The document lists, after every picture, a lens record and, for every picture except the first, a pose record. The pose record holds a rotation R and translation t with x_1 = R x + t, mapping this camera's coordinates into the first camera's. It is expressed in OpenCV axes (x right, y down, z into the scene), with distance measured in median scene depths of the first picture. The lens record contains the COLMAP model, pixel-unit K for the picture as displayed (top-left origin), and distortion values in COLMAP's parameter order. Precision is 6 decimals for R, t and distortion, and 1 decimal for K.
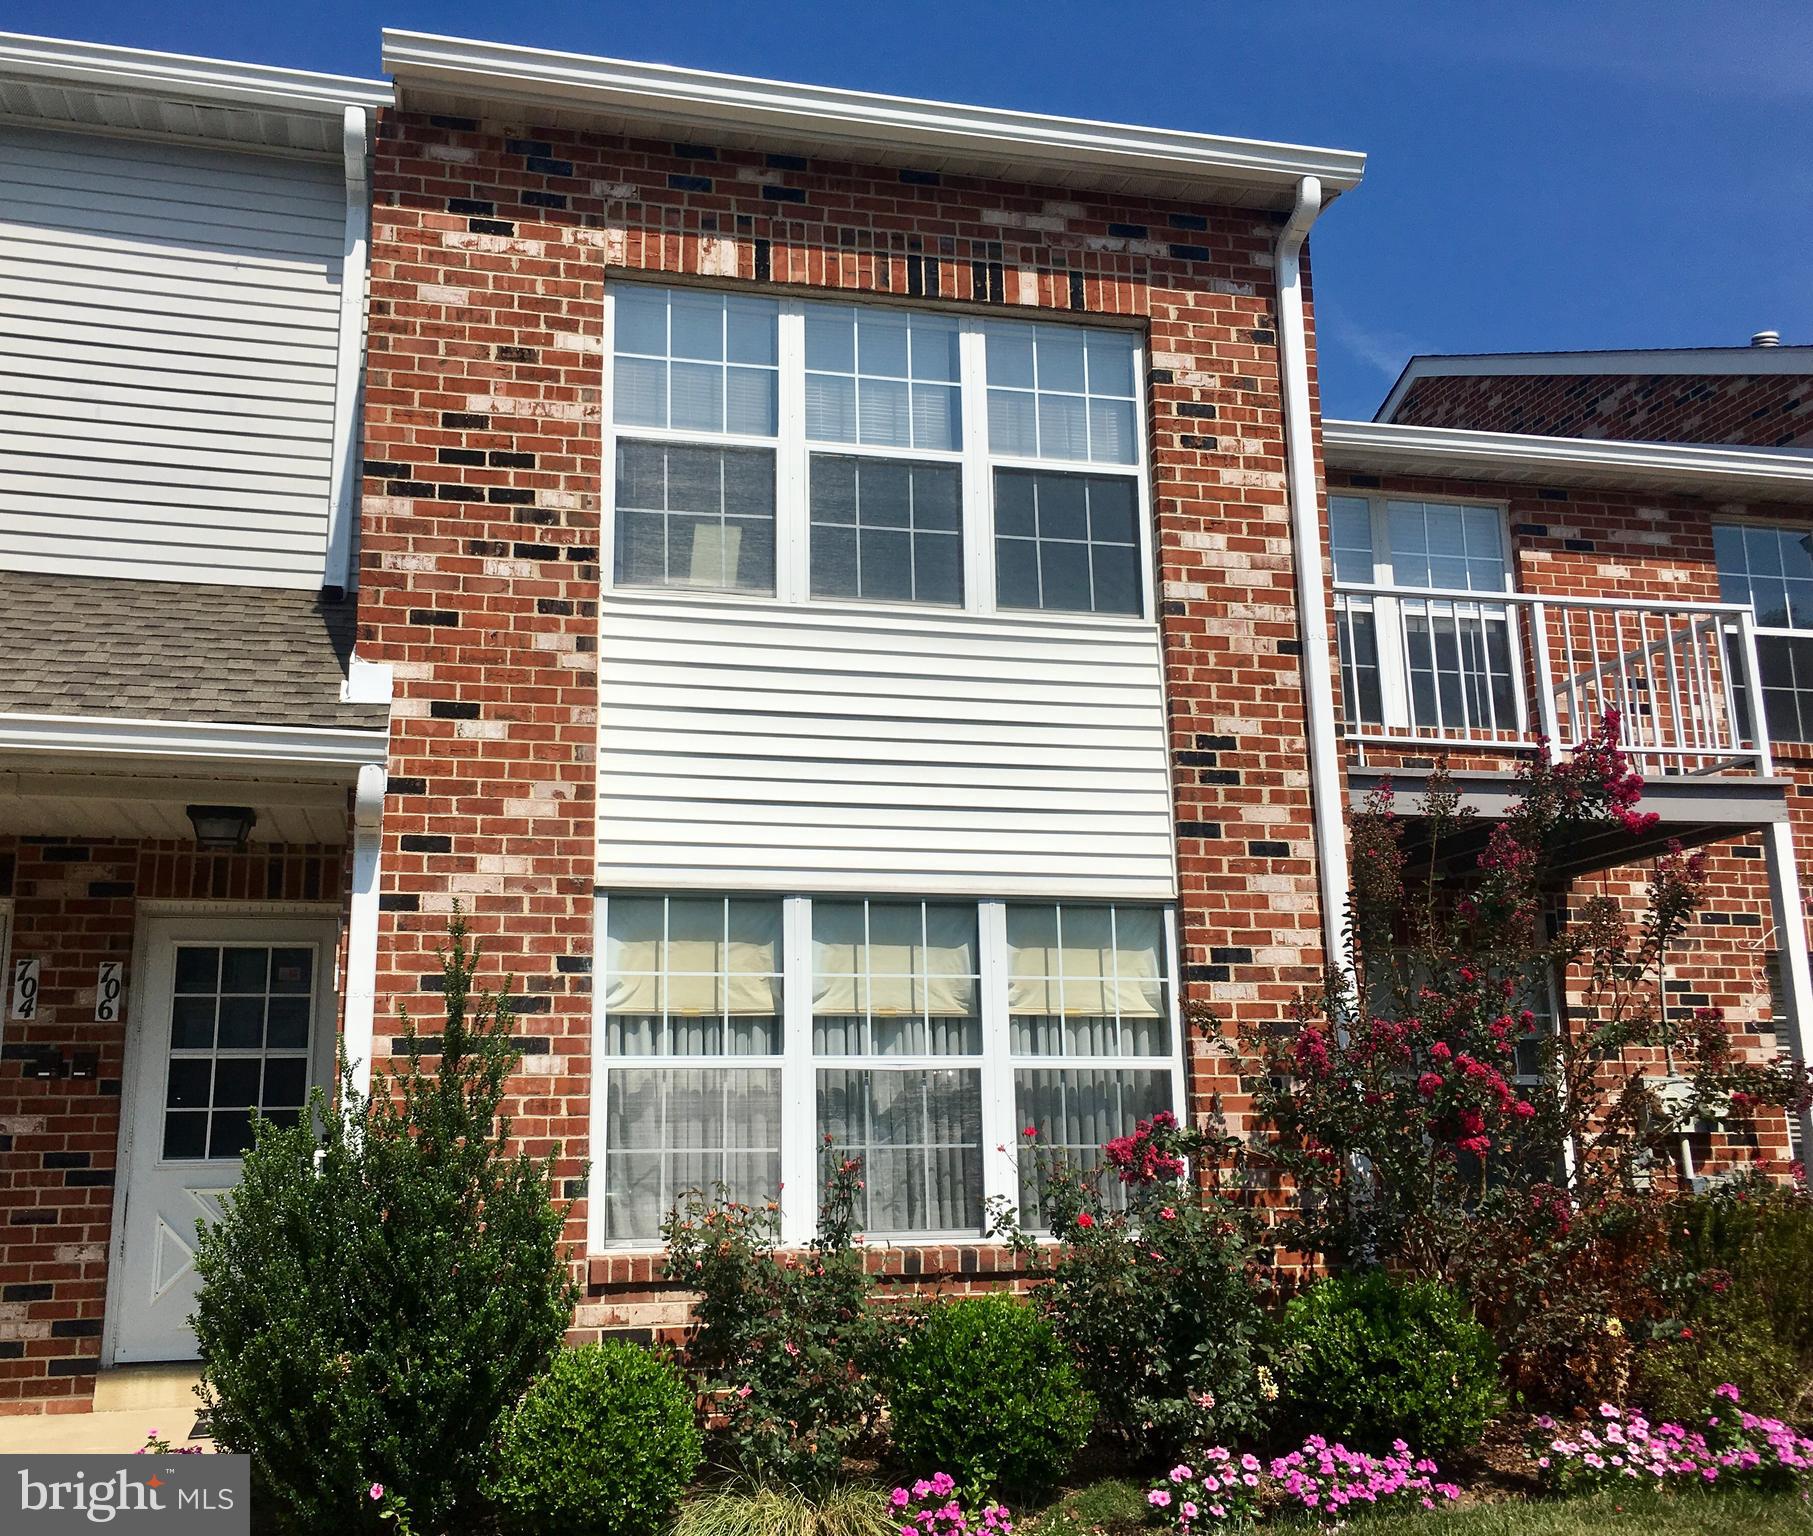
lens RADIAL K [[1734.6, 0, 844.6], [0, 1734.6, 766.6], [0, 0, 1]] dist [0.045583, 0.000000]
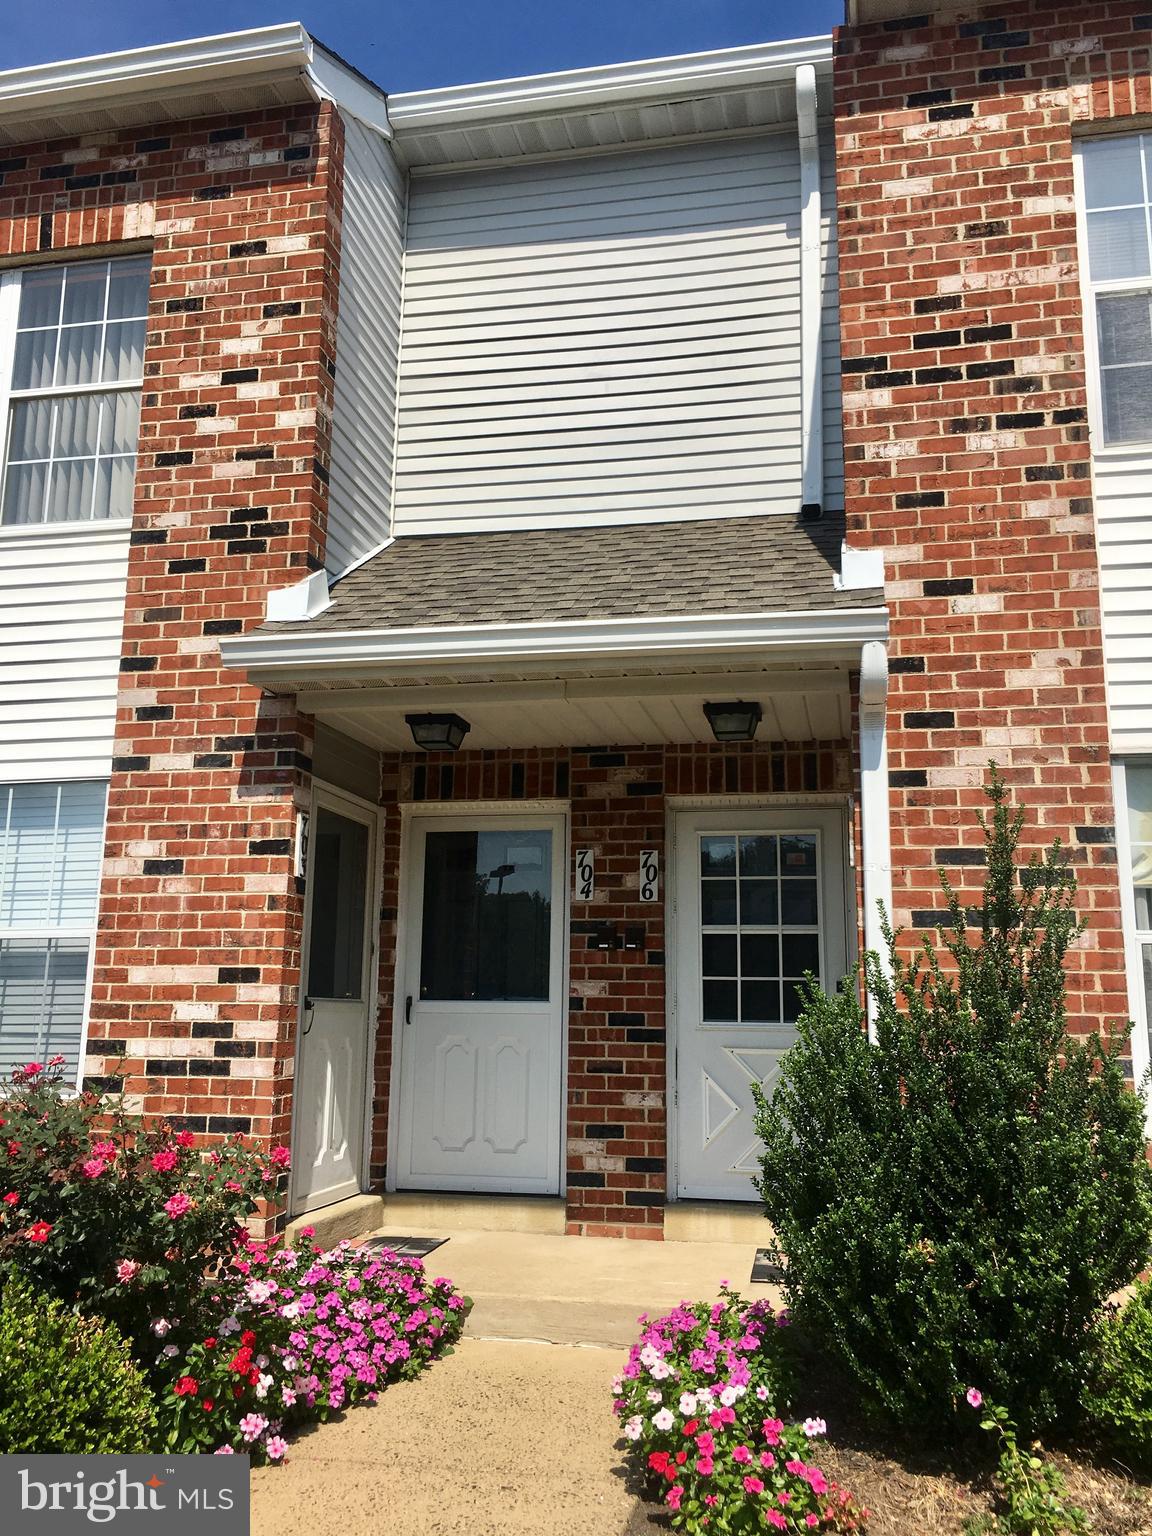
lens RADIAL K [[1309.6, 0, 581.0], [0, 1309.6, 765.5], [0, 0, 1]] dist [0.066435, -0.078163]
pose [[0.905987, -0.055861, -0.419604, -0.099079], [0.066188, 0.997756, 0.010080, 0.046806], [0.418099, -0.036905, 0.907651, 0.209854]]
